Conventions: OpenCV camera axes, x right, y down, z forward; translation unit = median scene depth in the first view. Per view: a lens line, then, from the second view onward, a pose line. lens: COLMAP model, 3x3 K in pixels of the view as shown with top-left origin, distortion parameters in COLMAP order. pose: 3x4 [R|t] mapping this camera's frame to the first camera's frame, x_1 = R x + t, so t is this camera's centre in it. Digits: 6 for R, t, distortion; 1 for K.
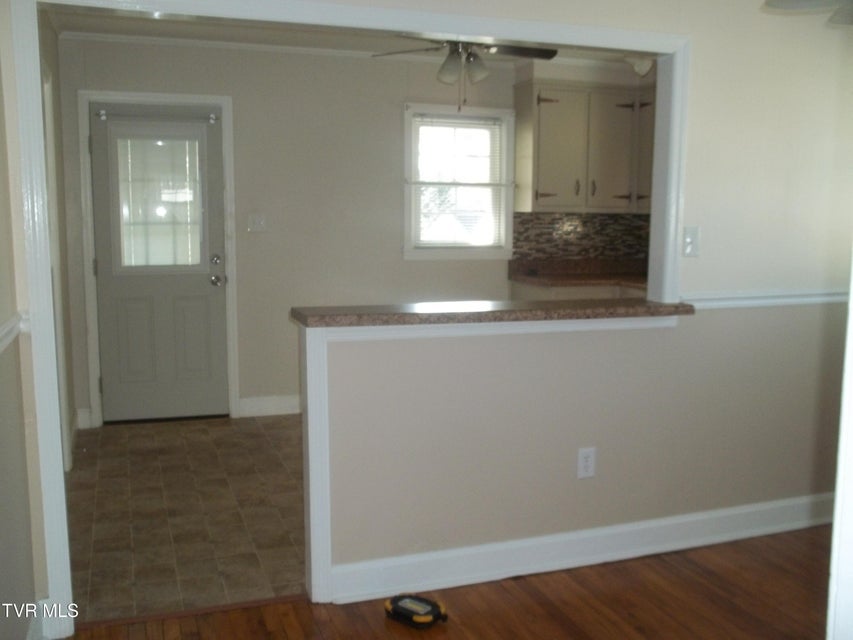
lens RADIAL K [[836.3, 0, 415.9], [0, 836.3, 331.0], [0, 0, 1]] dist [-0.117267, 0.174624]
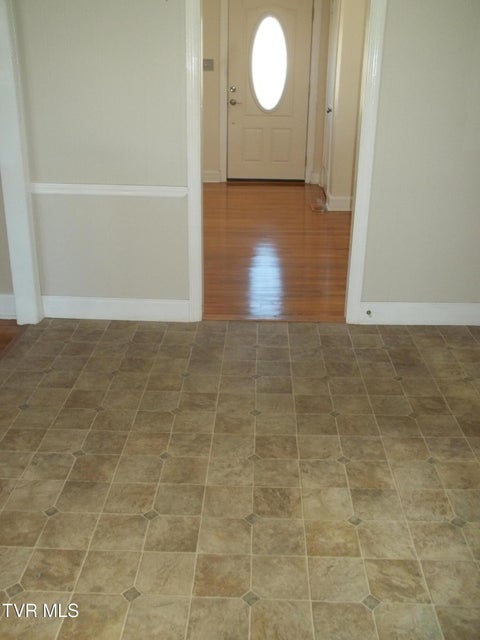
lens RADIAL K [[627.5, 0, 239.8], [0, 627.5, 304.7], [0, 0, 1]] dist [-0.117267, 0.174624]
pose [[-0.368818, 0.329917, -0.868981, 0.258471], [-0.151283, 0.901117, 0.406326, -0.127167], [0.917108, 0.281322, -0.282437, 0.921379]]
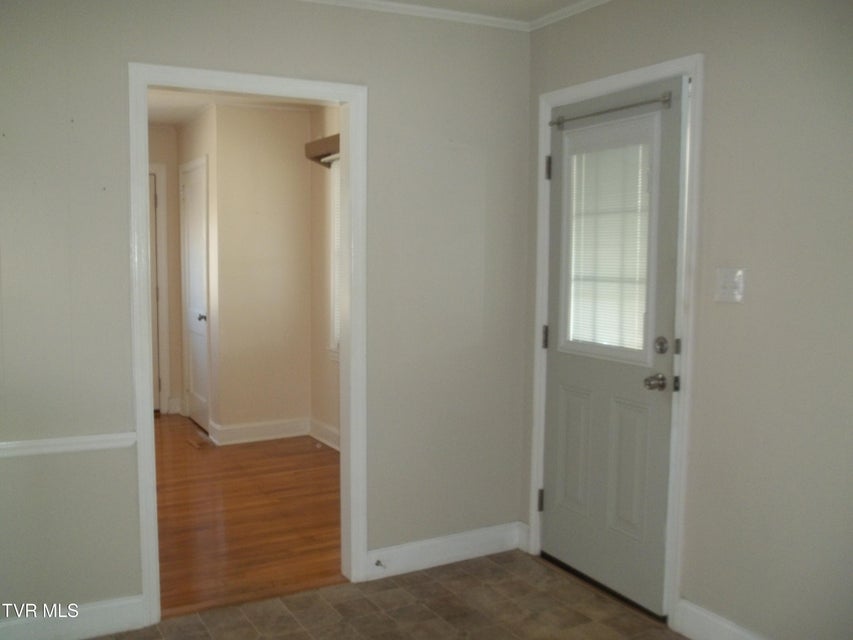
lens RADIAL K [[836.3, 0, 415.9], [0, 836.3, 331.0], [0, 0, 1]] dist [-0.117267, 0.174624]
pose [[0.152075, 0.084385, -0.984760, 0.301752], [-0.147448, 0.987136, 0.061819, -0.108781], [0.977309, 0.135800, 0.162561, 0.756004]]
